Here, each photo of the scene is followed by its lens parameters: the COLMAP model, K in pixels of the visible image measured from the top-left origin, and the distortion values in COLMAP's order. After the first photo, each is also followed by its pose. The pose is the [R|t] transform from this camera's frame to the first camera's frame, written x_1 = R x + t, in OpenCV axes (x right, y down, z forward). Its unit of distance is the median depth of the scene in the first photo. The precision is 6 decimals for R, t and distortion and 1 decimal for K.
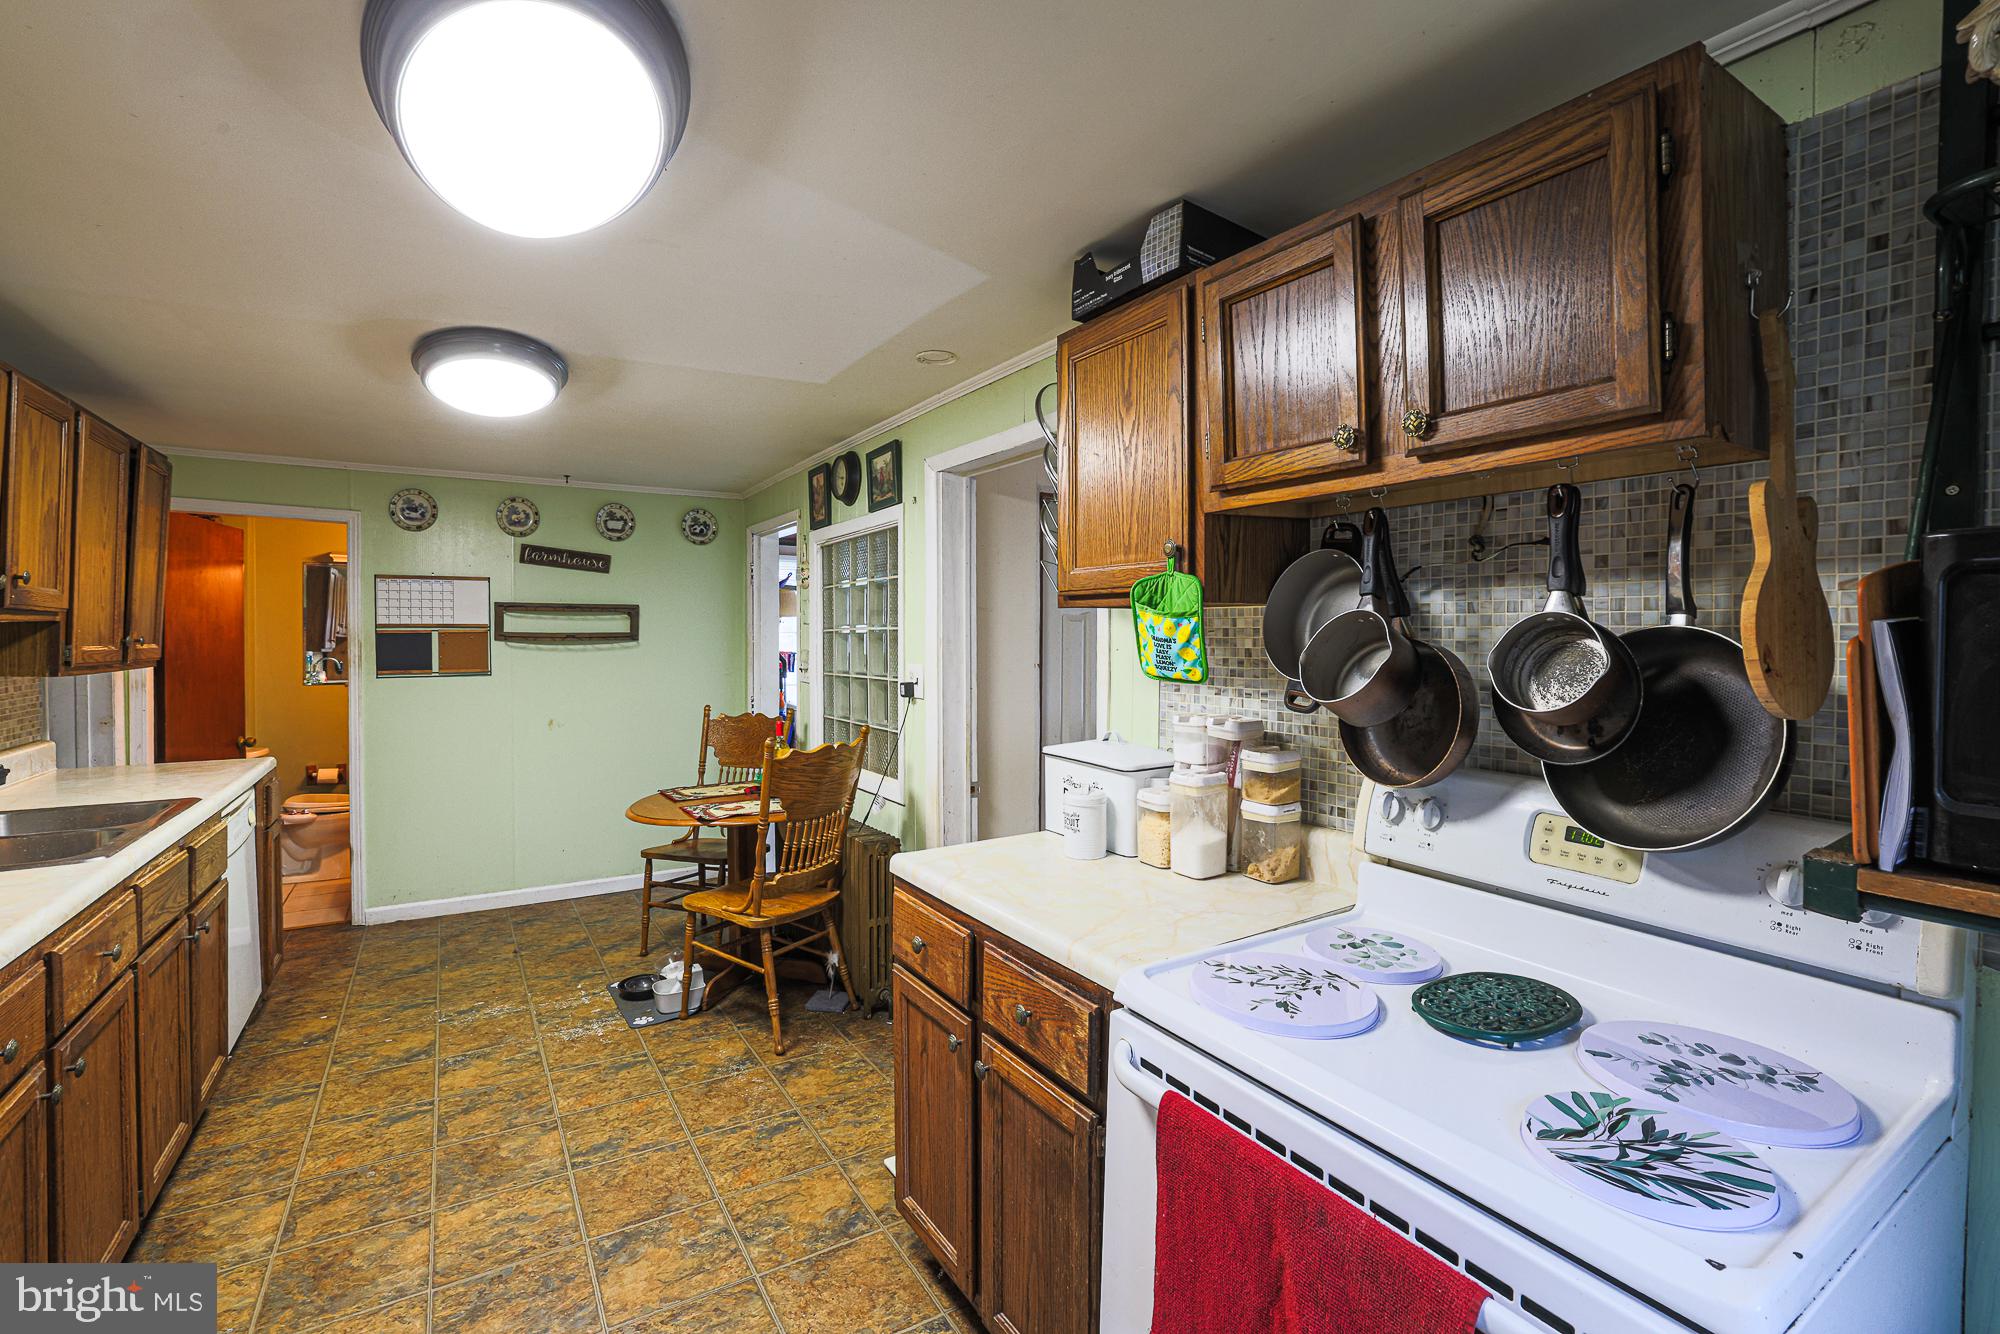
lens RADIAL K [[867.5, 0, 976.2], [0, 867.5, 632.3], [0, 0, 1]] dist [-0.000863, 0.000236]
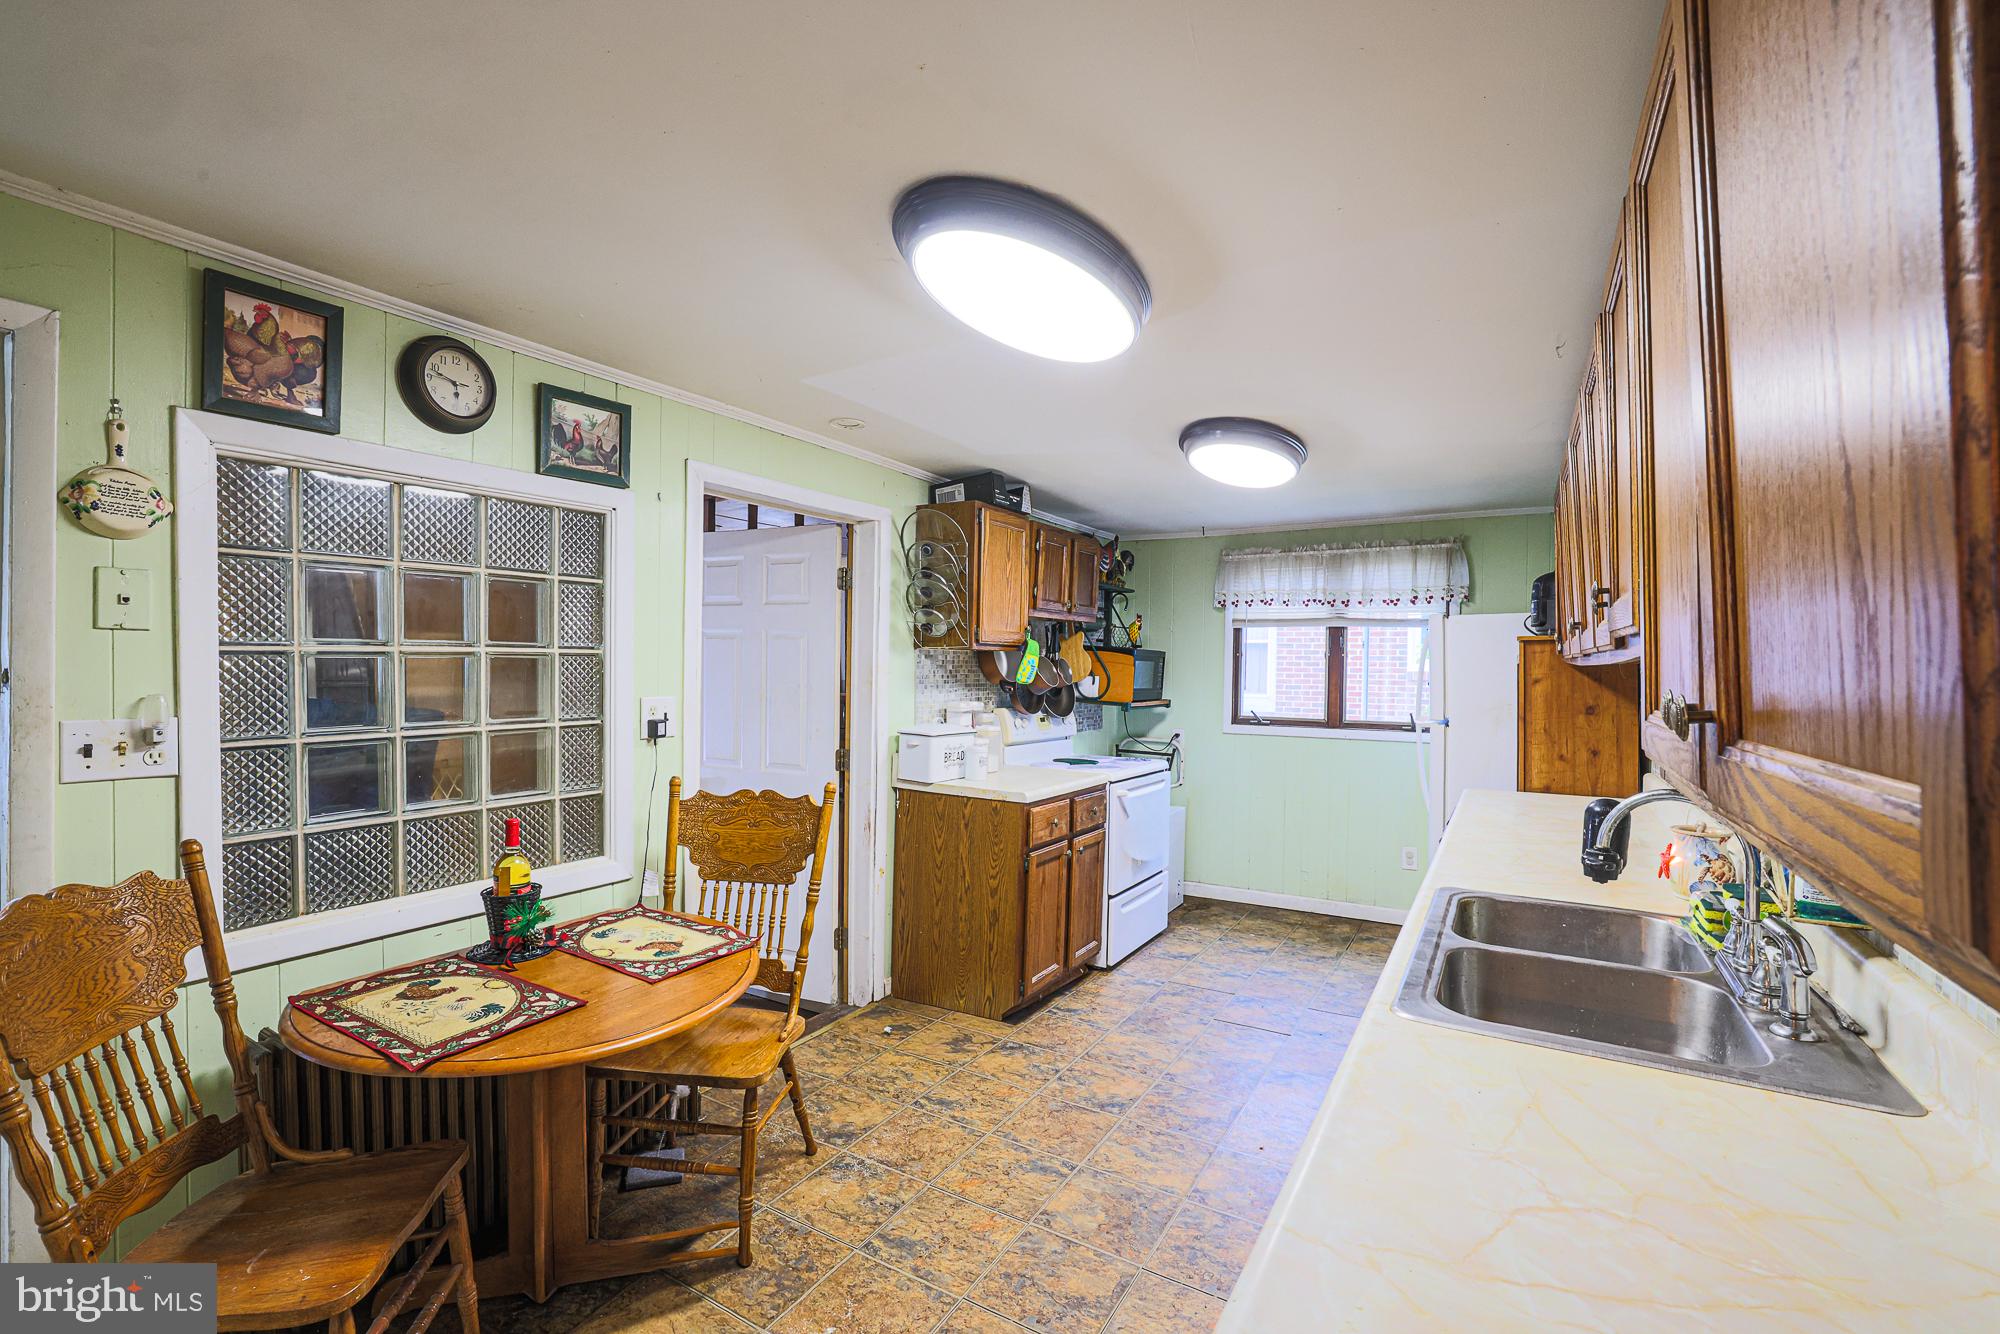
lens RADIAL K [[867.5, 0, 997.9], [0, 867.5, 659.0], [0, 0, 1]] dist [-0.000863, 0.000236]
pose [[-0.456452, 0.006373, 0.889725, -1.258078], [-0.002215, 0.999963, -0.008299, 0.010063], [-0.889745, -0.005759, -0.456421, 1.448310]]
